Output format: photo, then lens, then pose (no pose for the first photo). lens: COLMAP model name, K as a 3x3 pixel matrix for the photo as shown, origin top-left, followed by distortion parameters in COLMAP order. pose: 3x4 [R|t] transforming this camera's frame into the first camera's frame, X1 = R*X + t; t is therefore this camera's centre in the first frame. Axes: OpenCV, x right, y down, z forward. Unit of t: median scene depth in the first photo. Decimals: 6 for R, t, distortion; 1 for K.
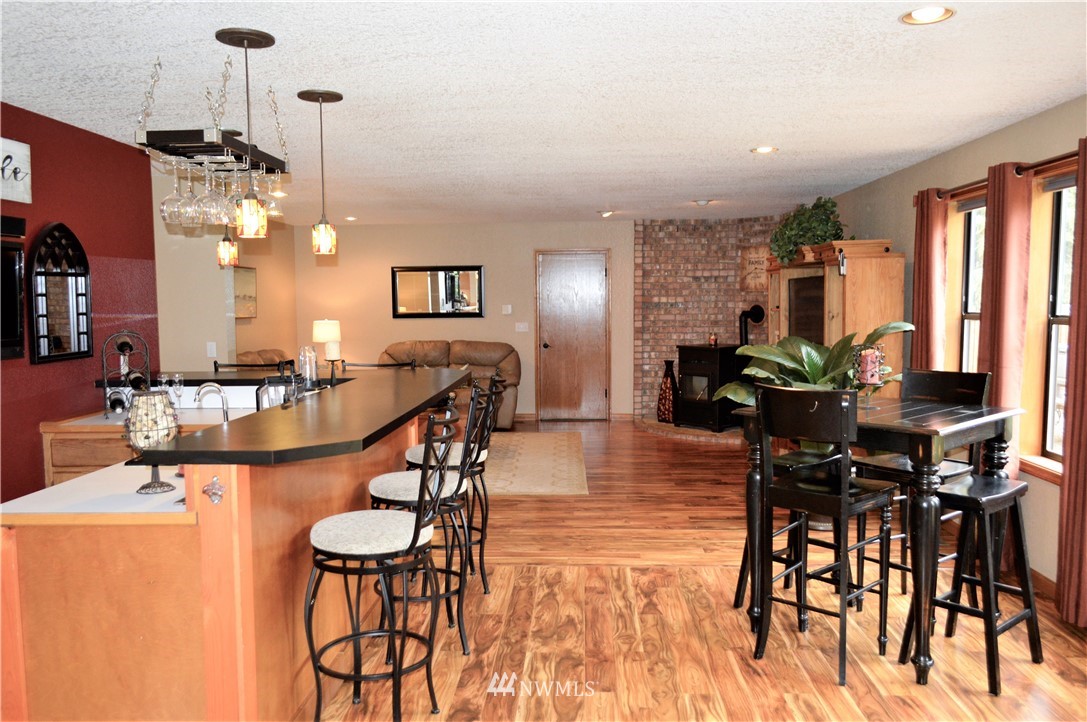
lens RADIAL K [[856.3, 0, 539.5], [0, 856.3, 360.4], [0, 0, 1]] dist [-0.016114, 0.012351]
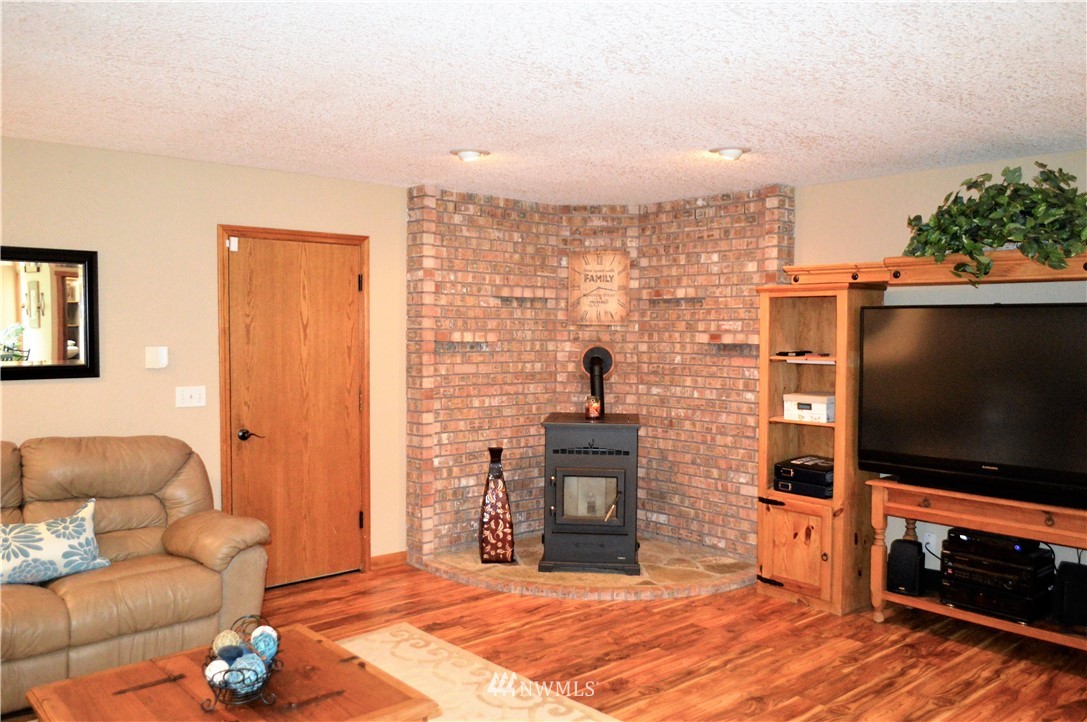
lens RADIAL K [[856.3, 0, 546.0], [0, 856.3, 364.2], [0, 0, 1]] dist [-0.016114, 0.012351]
pose [[0.715380, -0.014729, 0.698580, -0.202169], [0.042713, 0.998830, -0.022680, -0.038673], [-0.697429, 0.046064, 0.715172, 0.570466]]
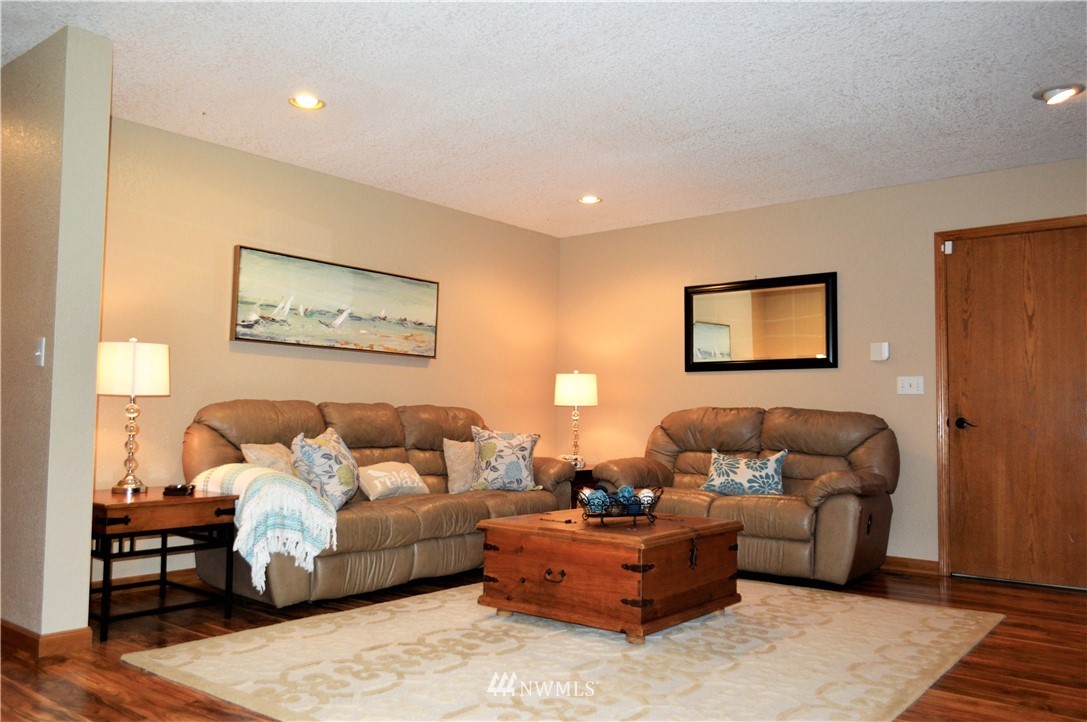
lens RADIAL K [[856.3, 0, 547.3], [0, 856.3, 362.9], [0, 0, 1]] dist [-0.016114, 0.012351]
pose [[0.808012, -0.014230, -0.588994, 0.106892], [-0.065967, 0.991237, -0.114445, 0.020766], [0.585461, 0.131327, 0.799993, 0.478417]]
